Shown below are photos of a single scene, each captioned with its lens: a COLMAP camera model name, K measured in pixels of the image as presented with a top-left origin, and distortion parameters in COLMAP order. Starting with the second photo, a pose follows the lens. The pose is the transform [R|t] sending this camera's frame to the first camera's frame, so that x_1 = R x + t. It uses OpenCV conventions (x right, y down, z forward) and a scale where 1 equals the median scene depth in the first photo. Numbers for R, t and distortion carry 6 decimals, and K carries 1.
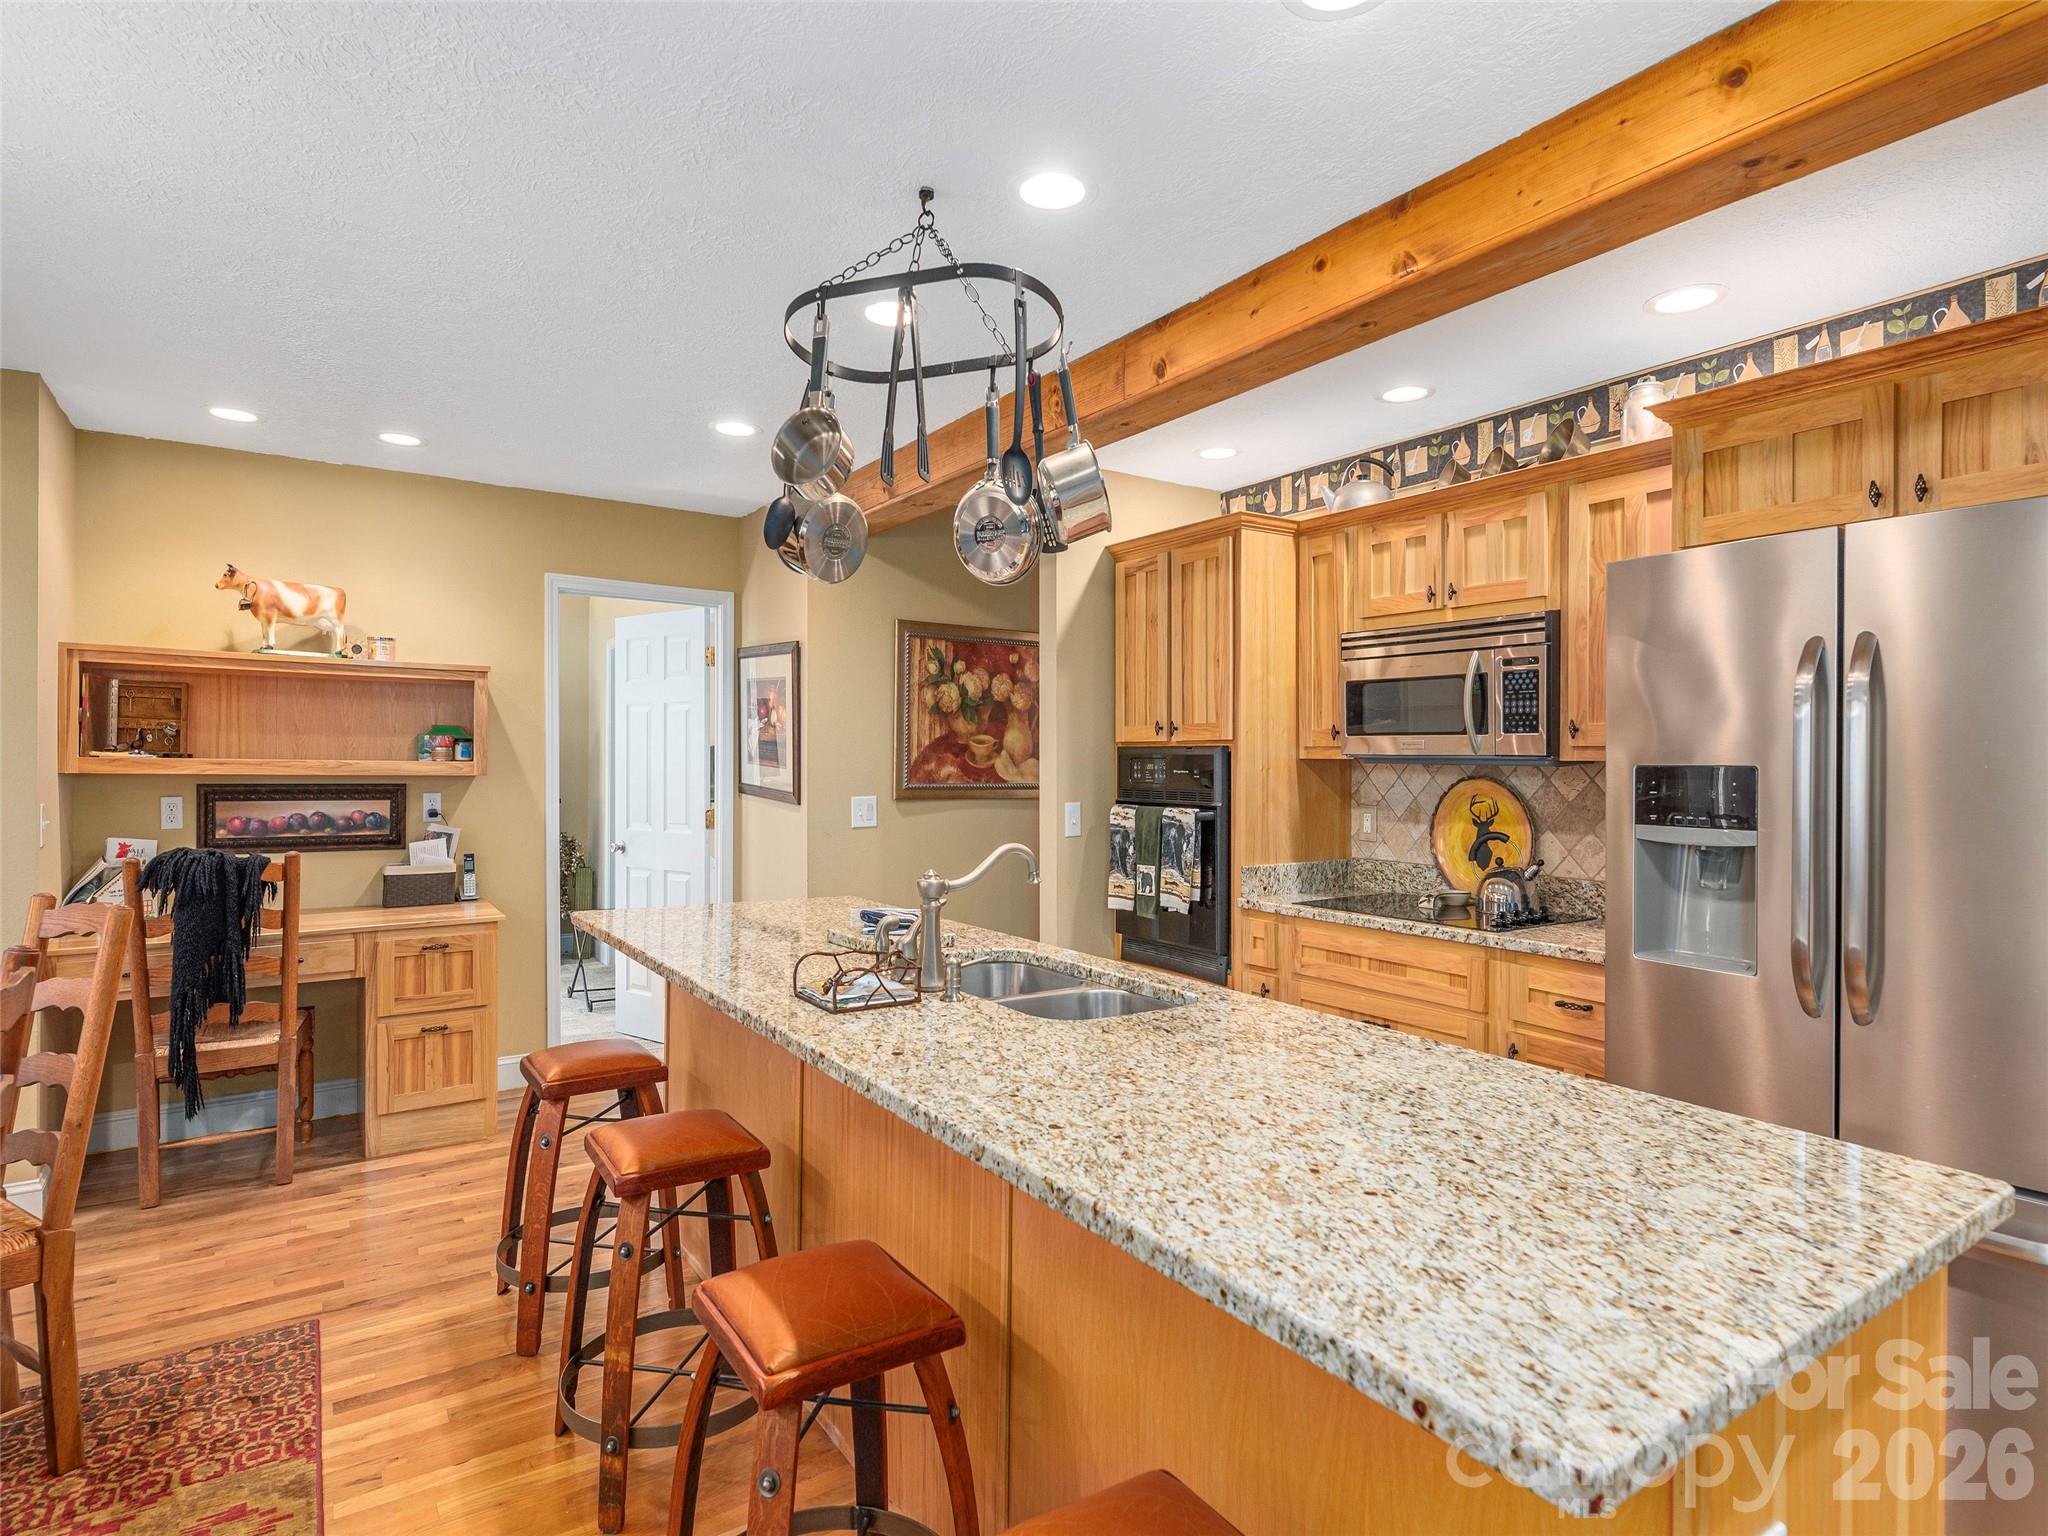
lens RADIAL K [[1079.4, 0, 1017.2], [0, 1079.4, 768.4], [0, 0, 1]] dist [-0.000635, 0.000250]
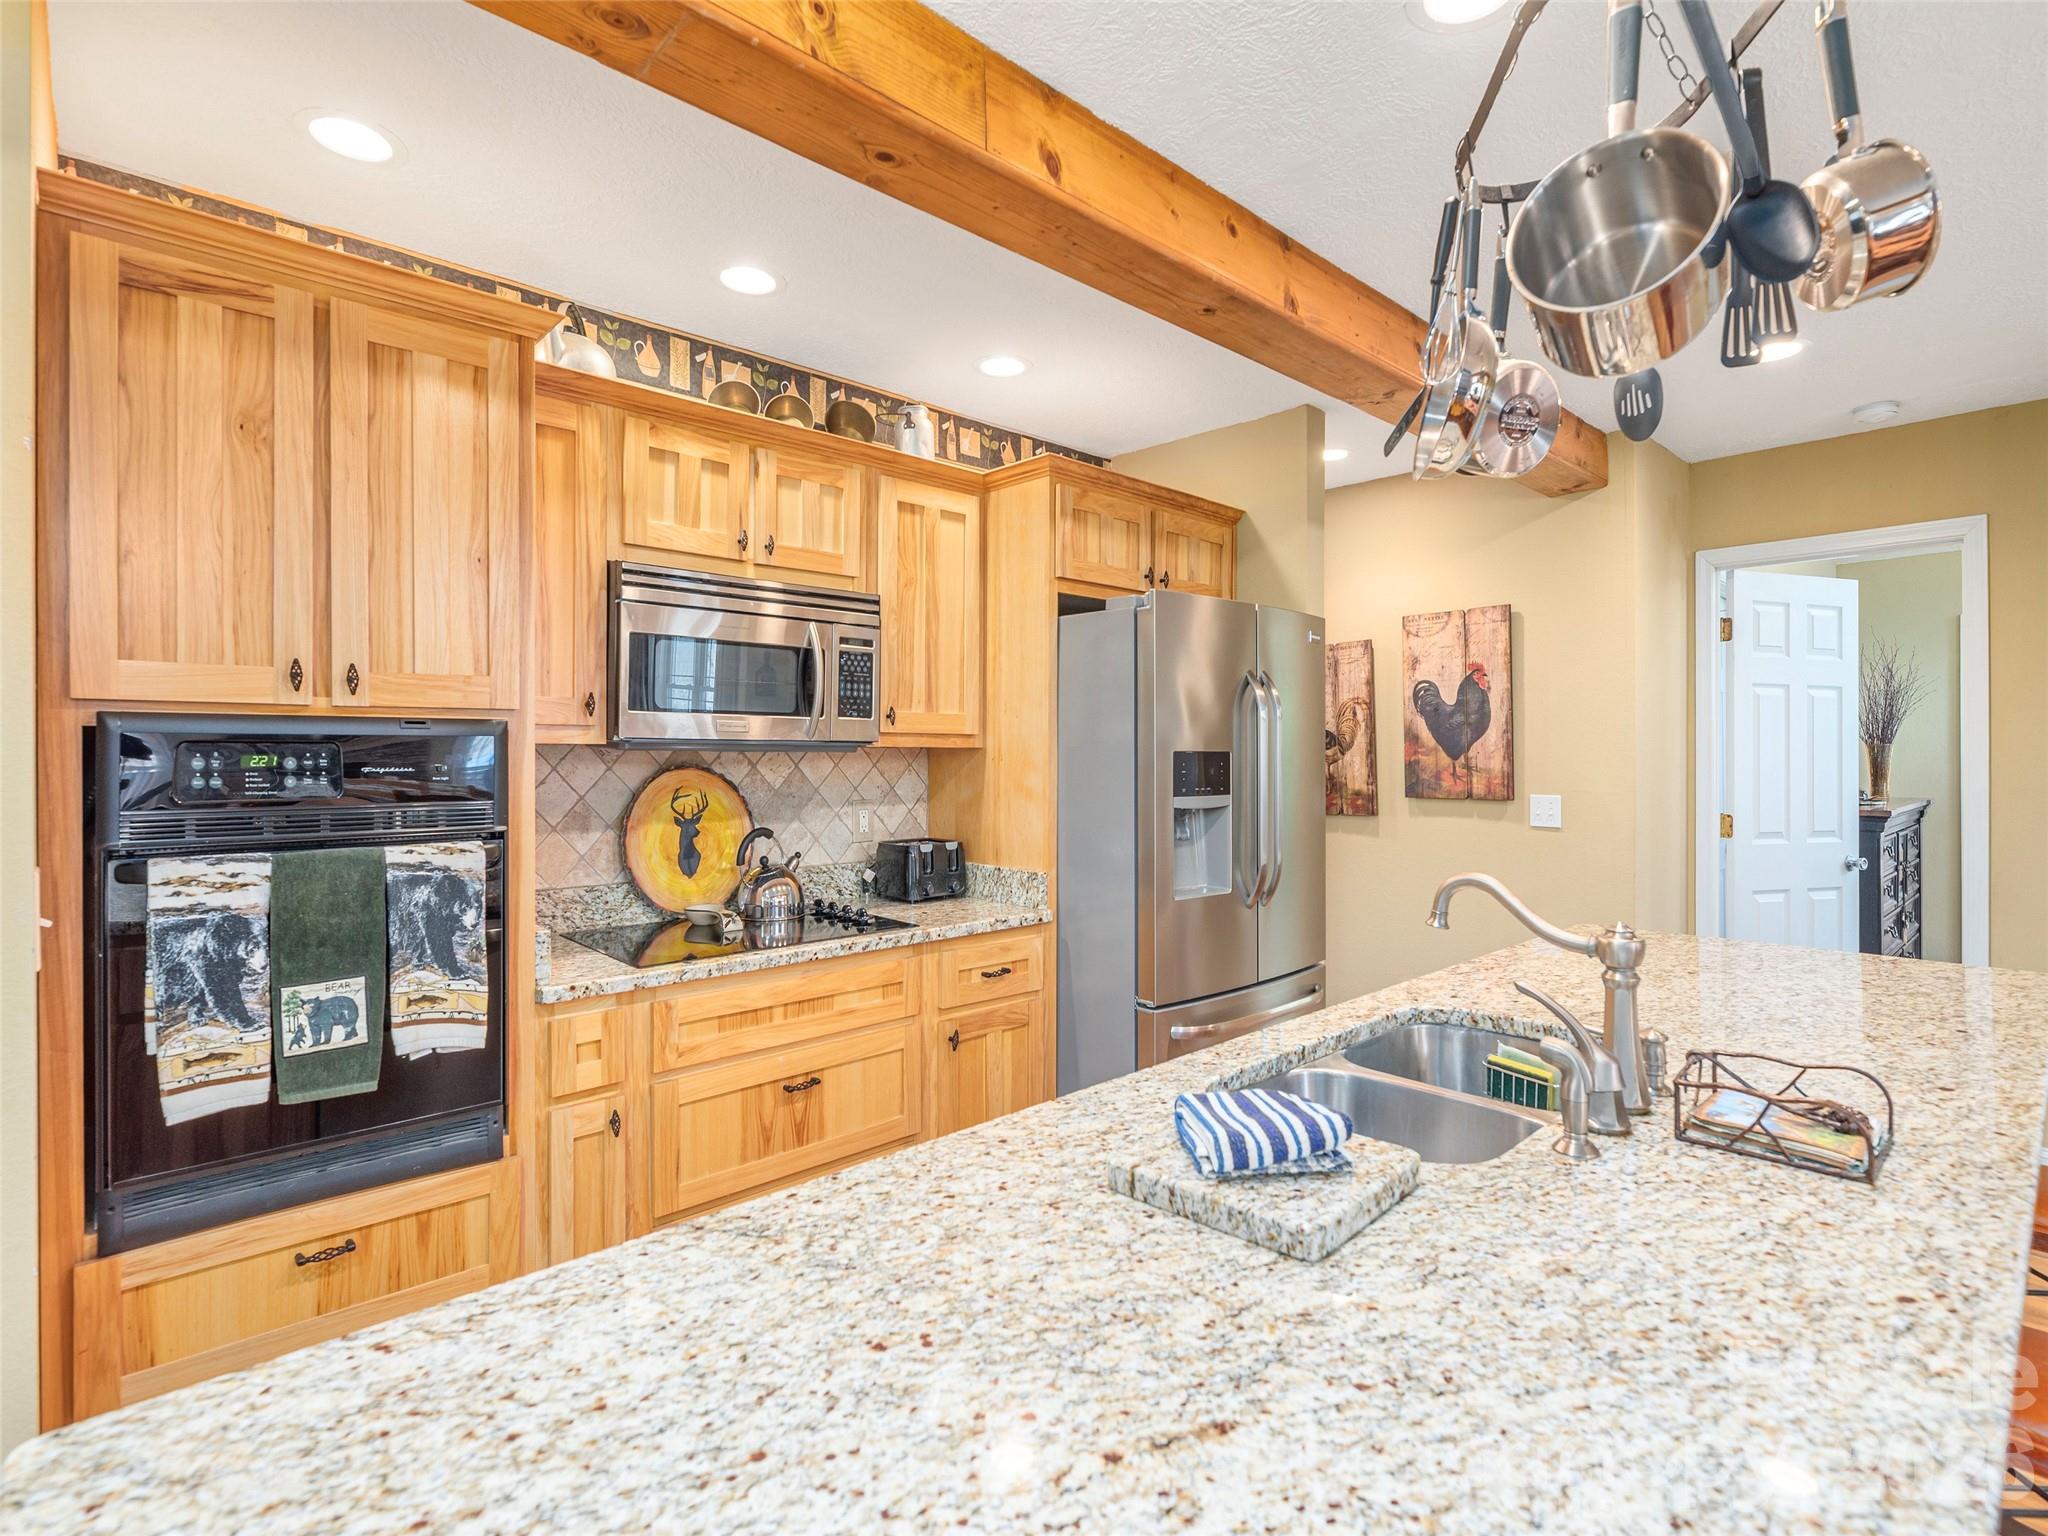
lens RADIAL K [[998.7, 0, 1025.6], [0, 998.7, 752.1], [0, 0, 1]] dist [-0.002143, -0.000847]
pose [[-0.158039, -0.009761, 0.987385, -0.356738], [0.003447, 0.999940, 0.010437, -0.009425], [-0.987427, 0.005053, -0.157996, 0.834653]]
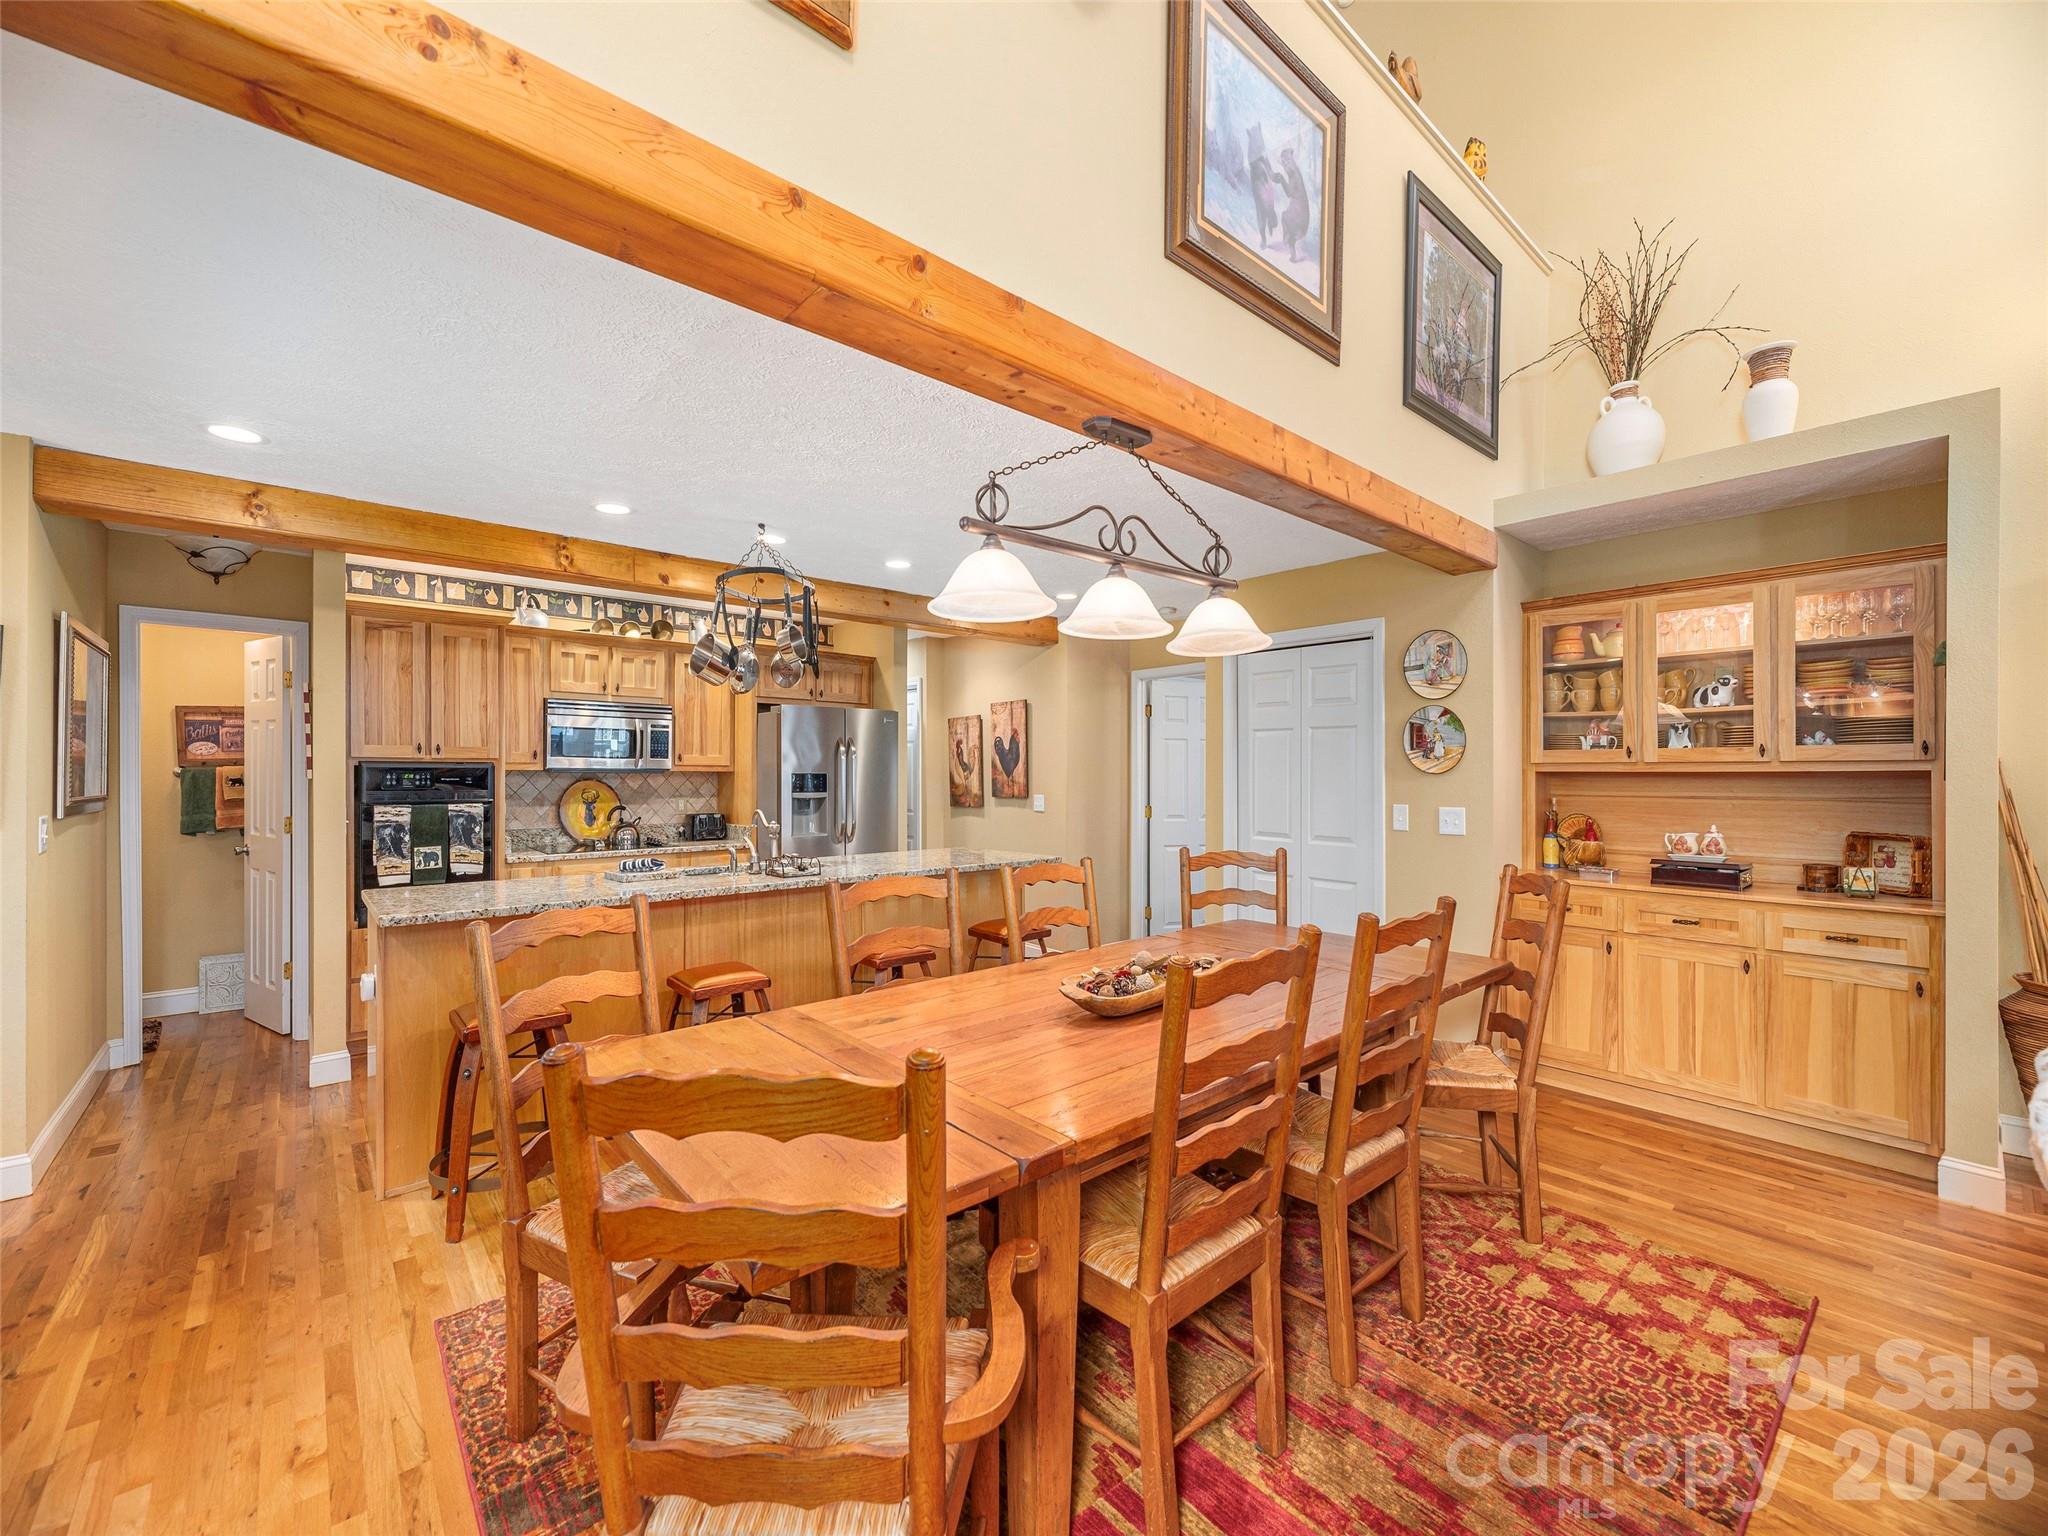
lens RADIAL K [[836.4, 0, 1023.4], [0, 836.4, 772.6], [0, 0, 1]] dist [-0.000400, -0.000353]
pose [[-0.127012, -0.009110, 0.991859, -1.125431], [0.002499, 0.999952, 0.009504, -0.015875], [-0.991898, 0.003686, -0.126983, 0.400350]]
